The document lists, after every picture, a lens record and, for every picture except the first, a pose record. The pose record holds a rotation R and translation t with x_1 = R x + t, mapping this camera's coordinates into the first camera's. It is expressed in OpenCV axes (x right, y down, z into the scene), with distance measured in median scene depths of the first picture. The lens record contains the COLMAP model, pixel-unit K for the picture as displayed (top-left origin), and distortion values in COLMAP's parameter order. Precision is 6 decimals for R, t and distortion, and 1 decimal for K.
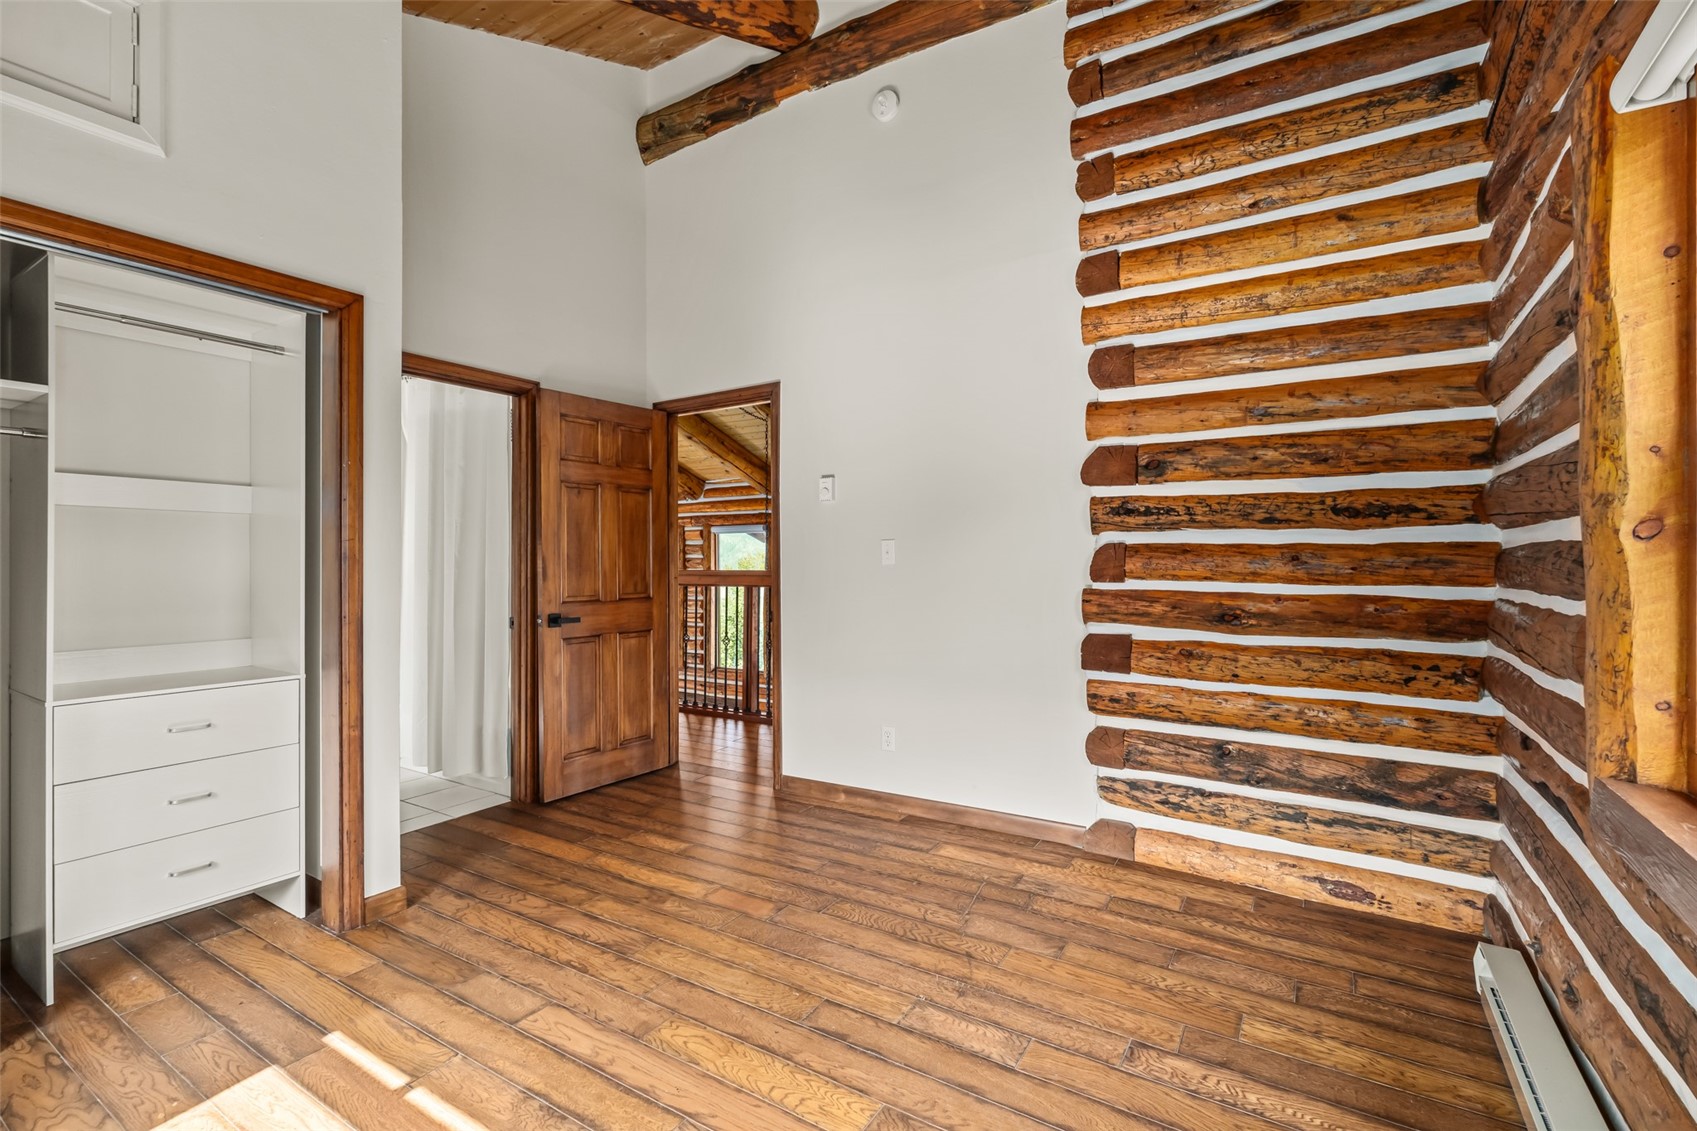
lens RADIAL K [[756.5, 0, 838.7], [0, 756.5, 565.6], [0, 0, 1]] dist [0.001517, 0.000288]
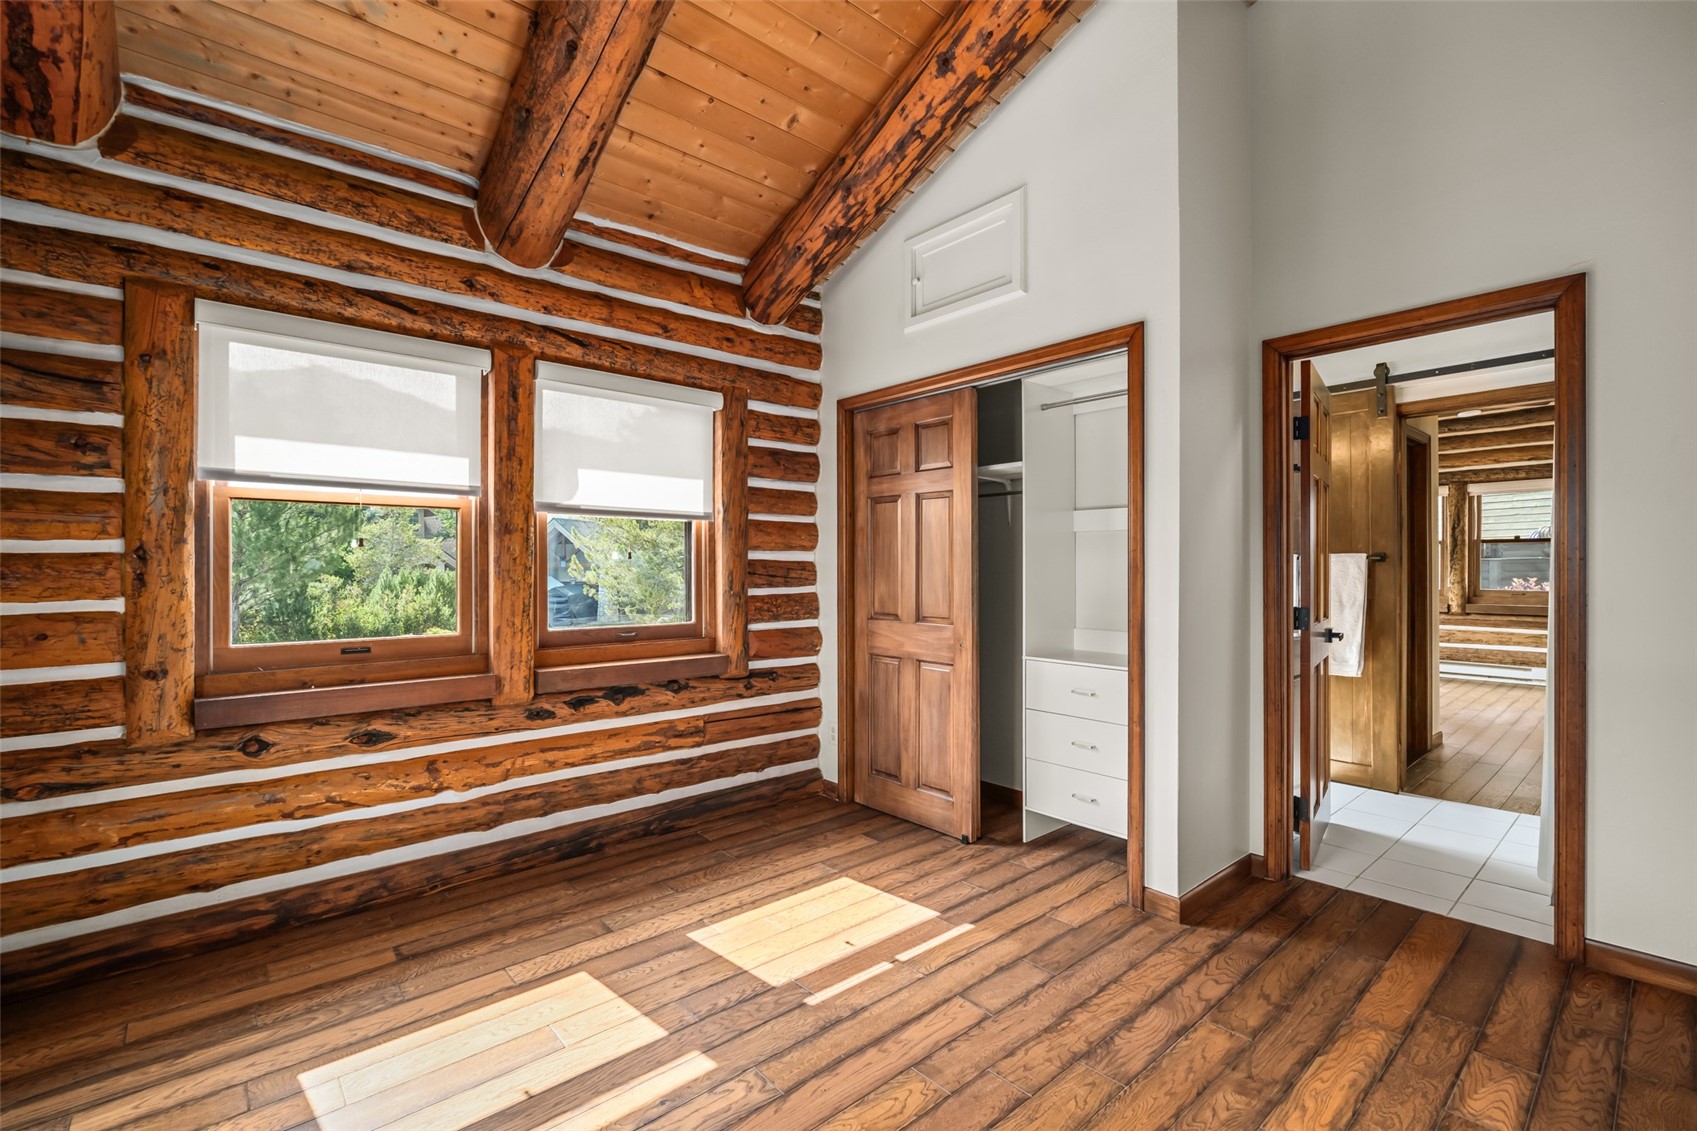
lens RADIAL K [[756.5, 0, 838.7], [0, 756.5, 565.6], [0, 0, 1]] dist [0.001517, 0.000288]
pose [[-0.288091, -0.001166, -0.957602, 0.578178], [-0.002227, 0.999997, -0.000548, -0.009892], [0.957600, 0.001975, -0.288093, 1.002592]]
